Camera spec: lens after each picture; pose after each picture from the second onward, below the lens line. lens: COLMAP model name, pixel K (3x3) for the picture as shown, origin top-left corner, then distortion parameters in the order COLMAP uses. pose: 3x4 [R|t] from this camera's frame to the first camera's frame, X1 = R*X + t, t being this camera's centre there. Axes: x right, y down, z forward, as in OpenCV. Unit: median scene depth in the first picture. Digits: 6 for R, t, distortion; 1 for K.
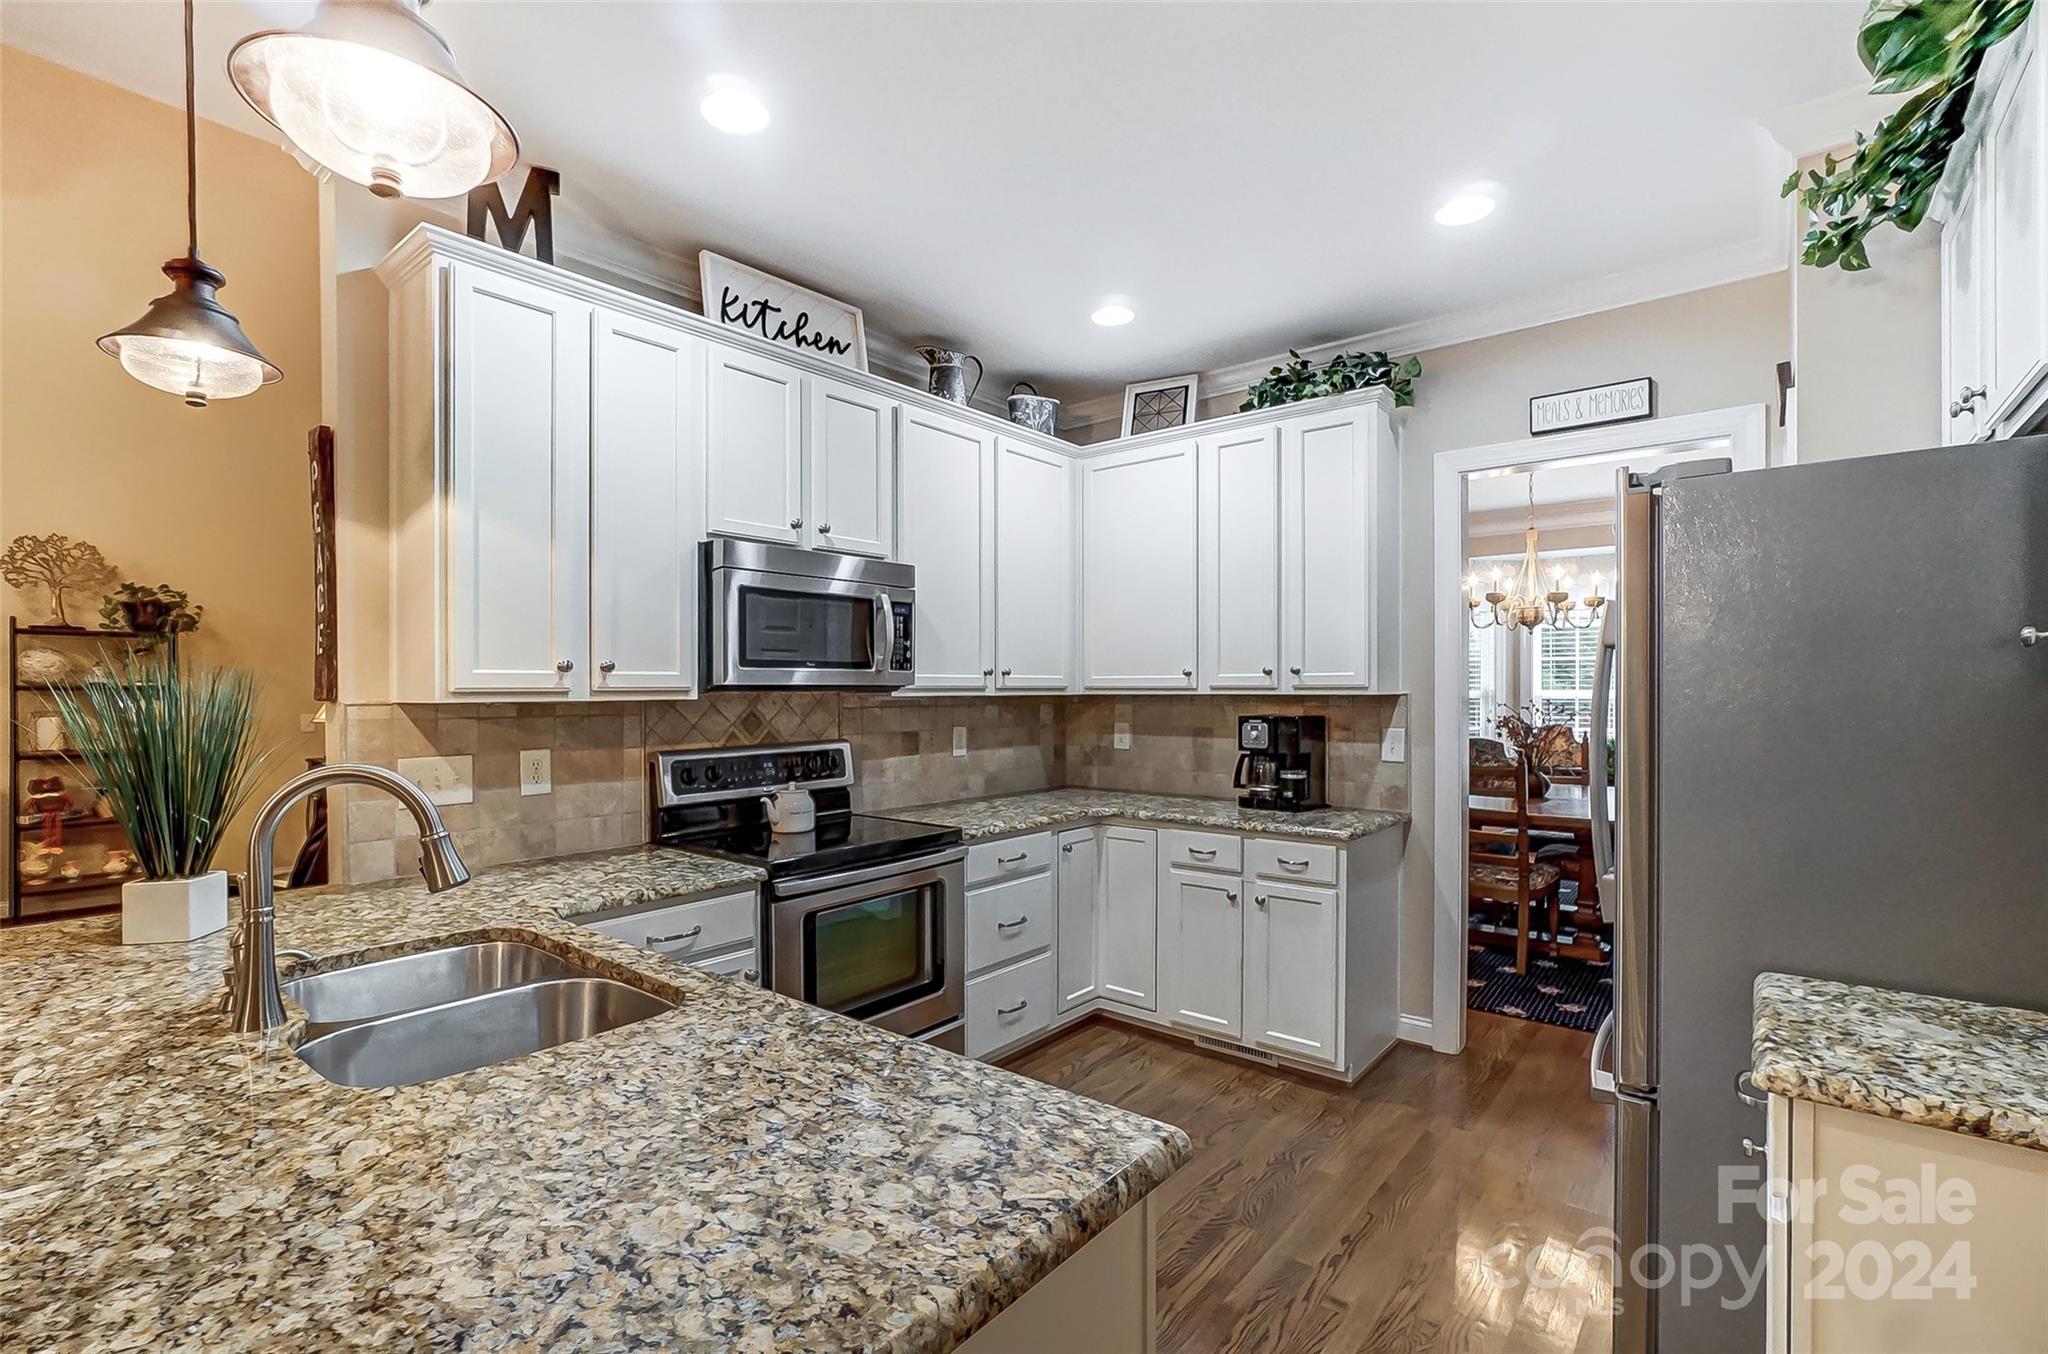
lens RADIAL K [[924.4, 0, 1002.0], [0, 924.4, 702.9], [0, 0, 1]] dist [-0.029966, 0.013553]
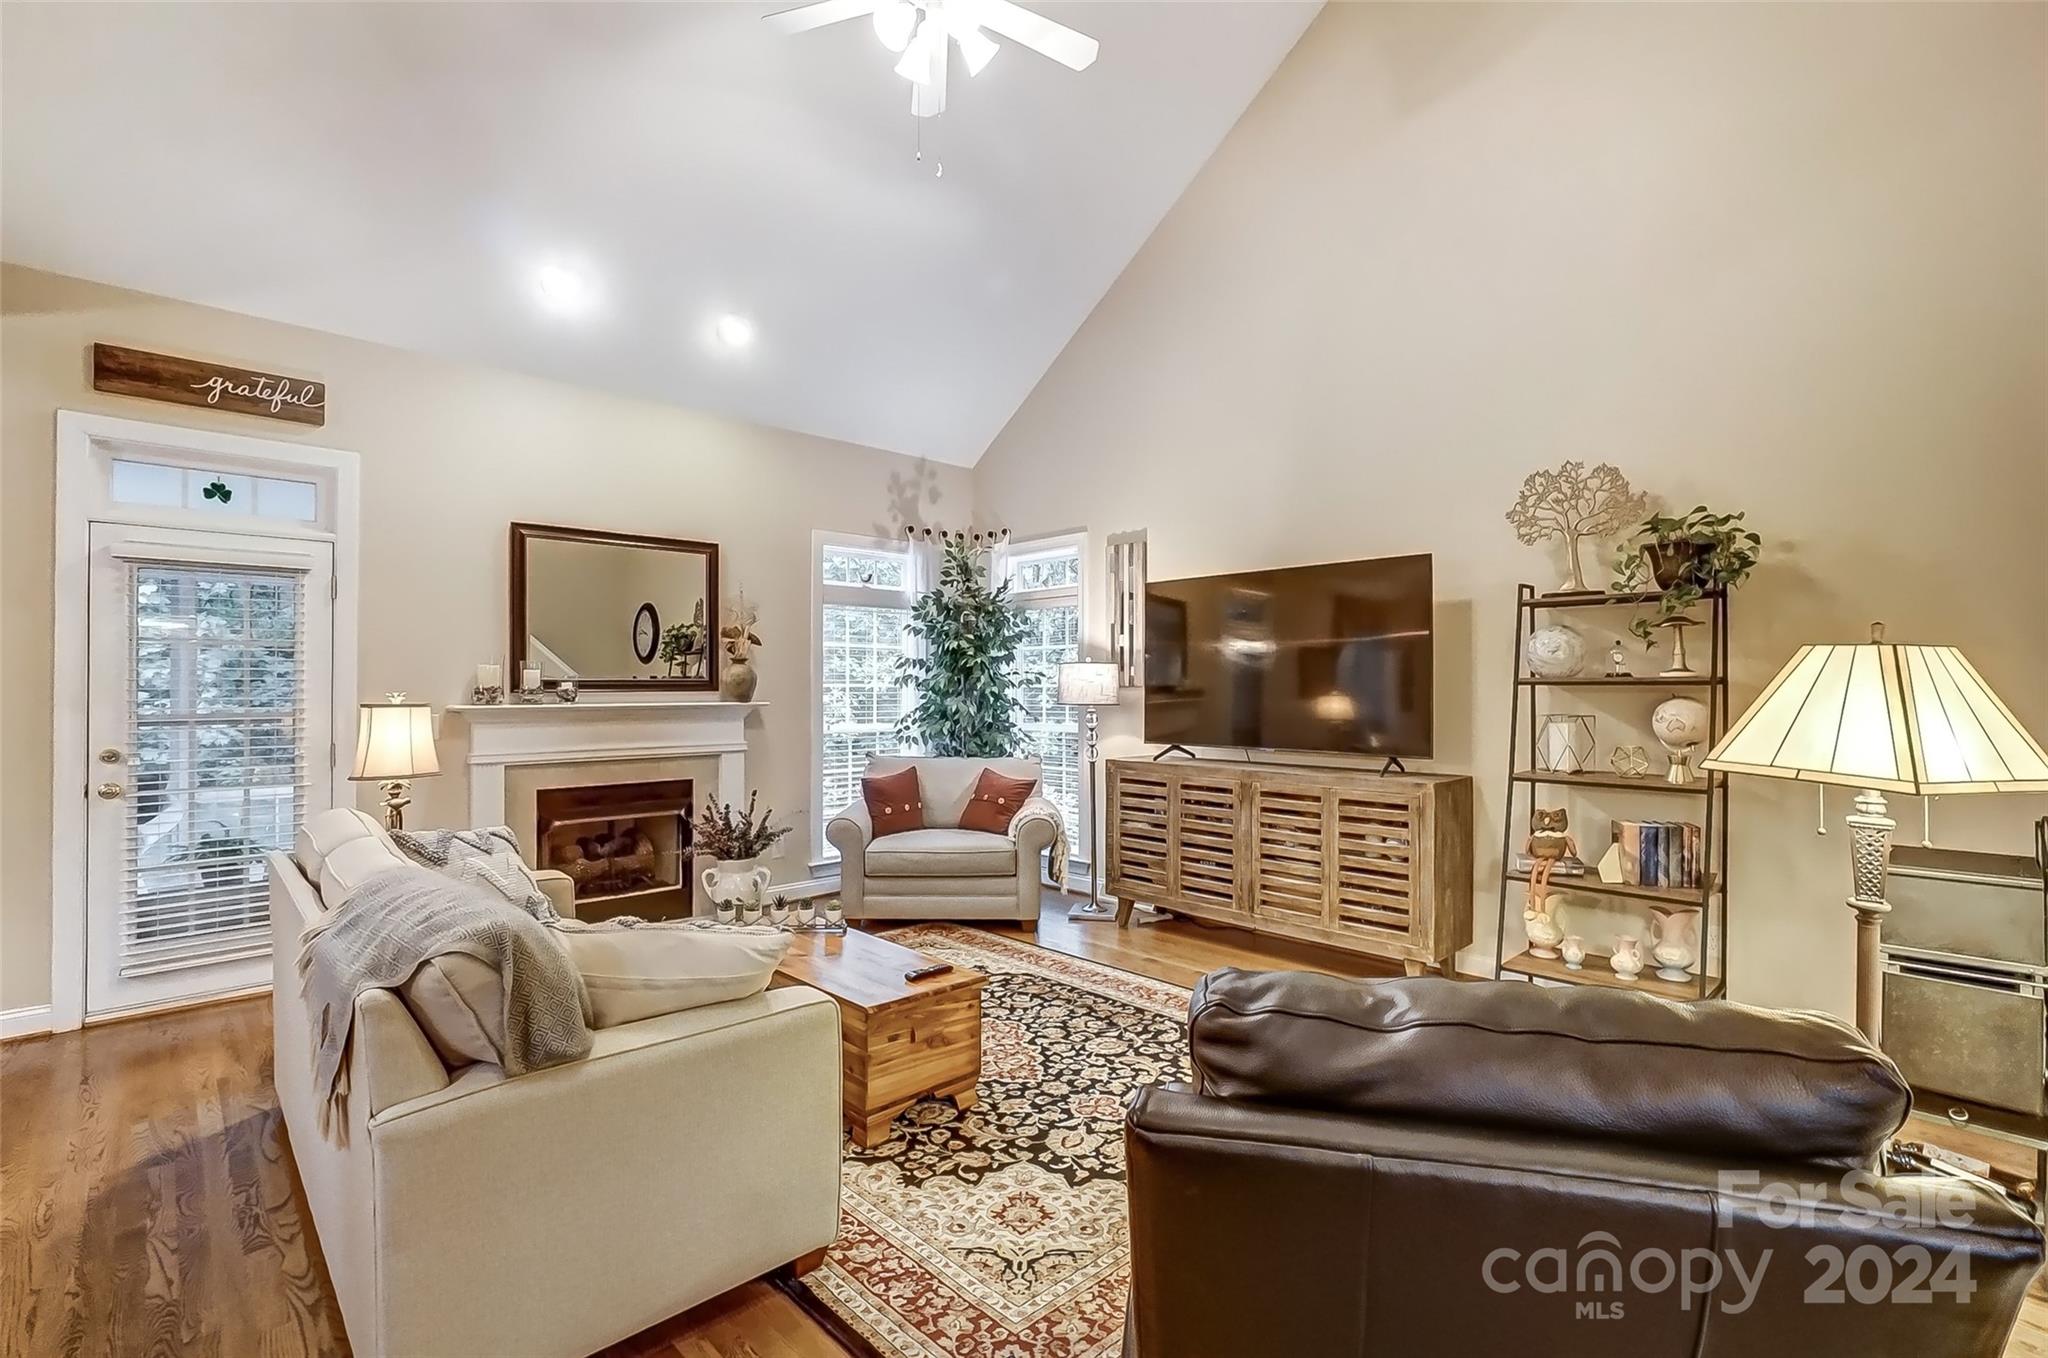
lens RADIAL K [[926.8, 0, 1024.0], [0, 926.8, 679.0], [0, 0, 1]] dist [-0.028779, 0.013026]
pose [[-0.108504, -0.007573, -0.994067, -0.541990], [-0.010269, 0.999926, -0.006497, -0.017247], [0.994043, 0.009503, -0.108574, 1.221312]]
